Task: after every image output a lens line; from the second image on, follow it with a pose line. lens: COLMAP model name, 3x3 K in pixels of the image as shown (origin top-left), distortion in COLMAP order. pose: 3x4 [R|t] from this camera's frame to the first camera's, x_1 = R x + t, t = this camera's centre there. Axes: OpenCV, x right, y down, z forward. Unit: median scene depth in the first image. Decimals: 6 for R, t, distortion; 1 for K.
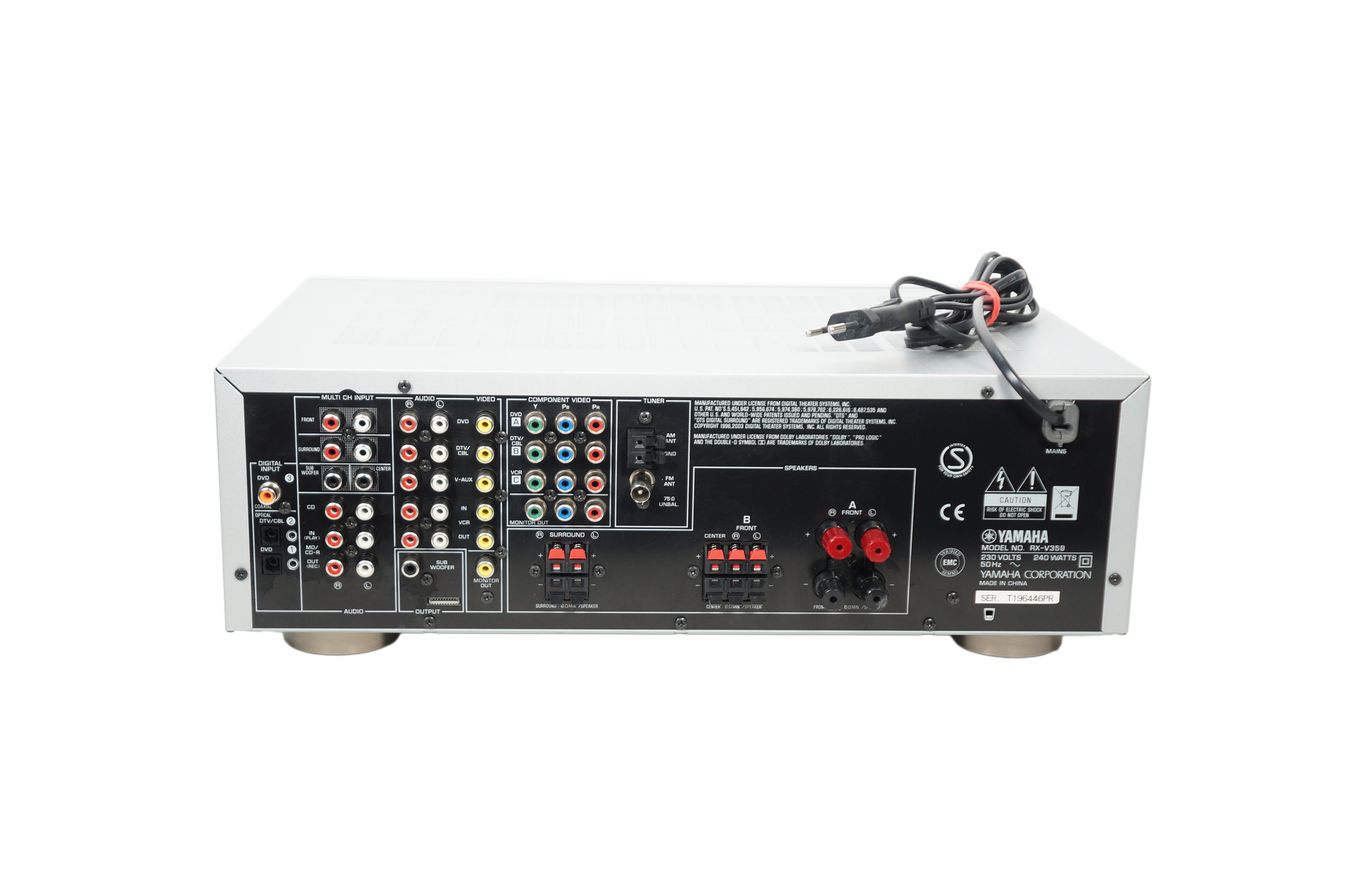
lens RADIAL K [[1728.8, 0, 674.5], [0, 1728.8, 447.5], [0, 0, 1]] dist [0.038060, 0.027282]
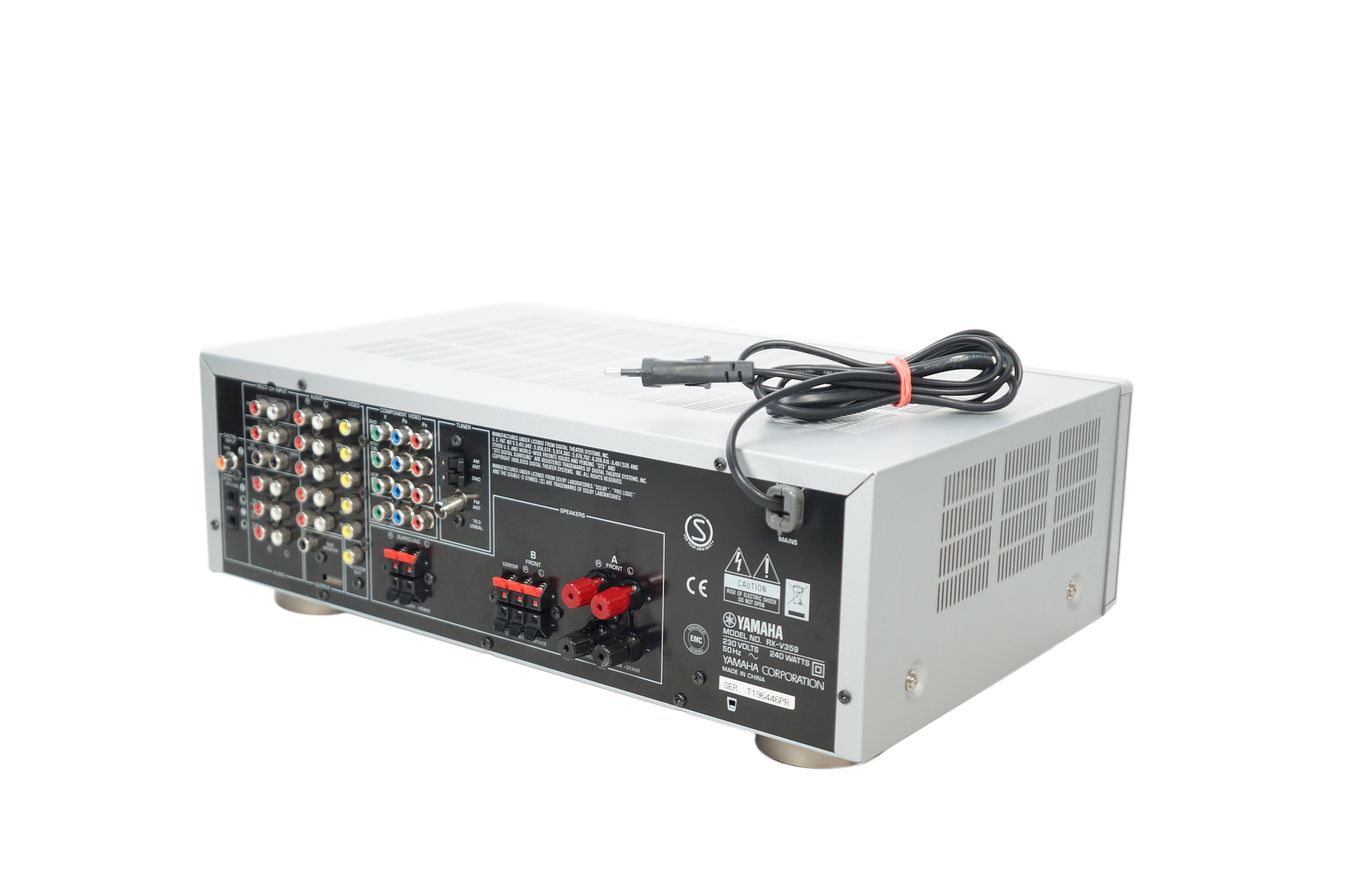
lens RADIAL K [[1728.8, 0, 674.5], [0, 1728.8, 447.5], [0, 0, 1]] dist [0.038060, 0.027282]
pose [[0.767607, 0.136826, -0.626145, 0.738629], [-0.157934, 0.987202, 0.022110, -0.056997], [0.621157, 0.081918, 0.779393, 0.250638]]
